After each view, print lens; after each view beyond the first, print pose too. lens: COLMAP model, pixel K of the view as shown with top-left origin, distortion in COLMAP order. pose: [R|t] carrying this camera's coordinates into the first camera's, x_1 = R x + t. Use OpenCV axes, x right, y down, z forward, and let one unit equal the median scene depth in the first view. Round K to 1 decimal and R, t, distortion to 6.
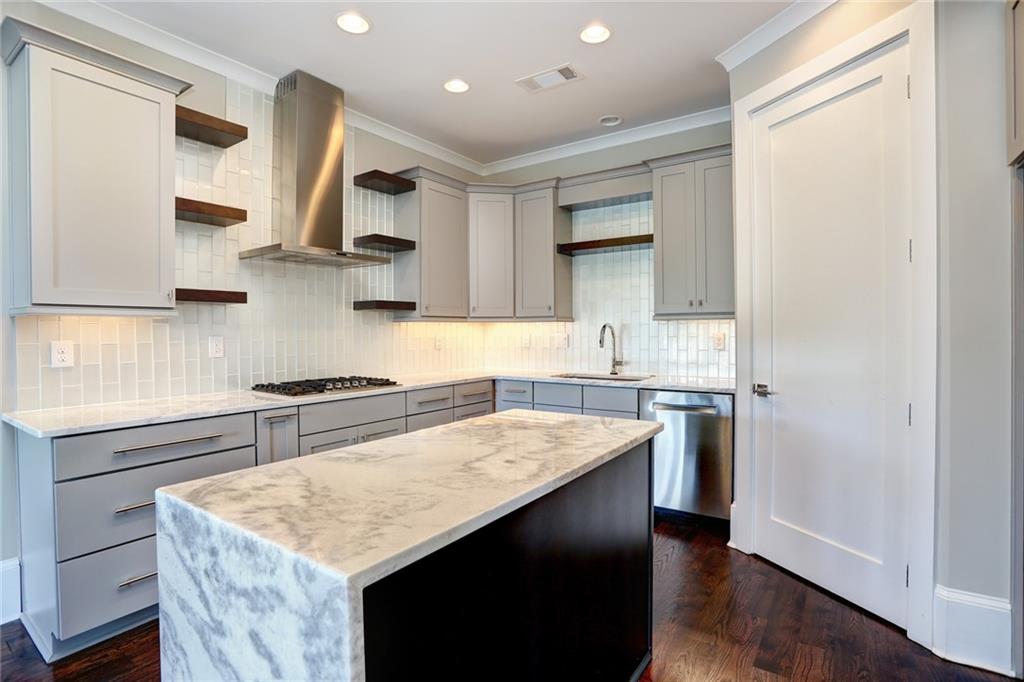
lens RADIAL K [[481.2, 0, 512.0], [0, 481.2, 341.0], [0, 0, 1]] dist [-0.037396, 0.000295]
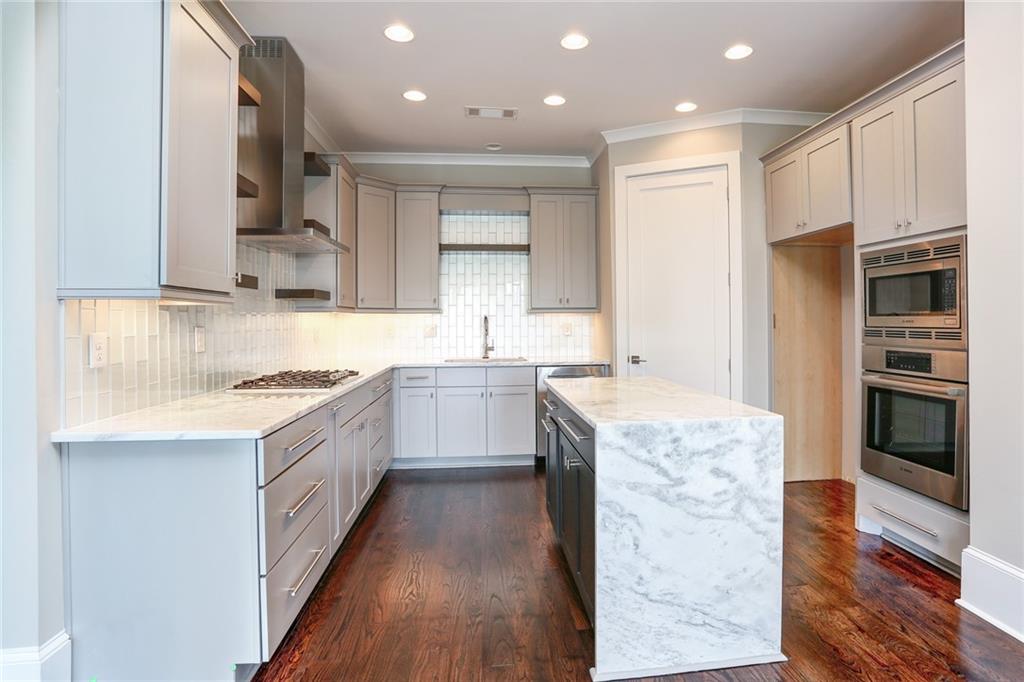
lens RADIAL K [[512.6, 0, 523.1], [0, 512.6, 330.8], [0, 0, 1]] dist [-0.070102, 0.028527]
pose [[0.775455, -0.011139, 0.631305, -0.572418], [0.015450, 0.999880, -0.001336, 0.005336], [-0.631214, 0.010789, 0.775534, -0.037349]]
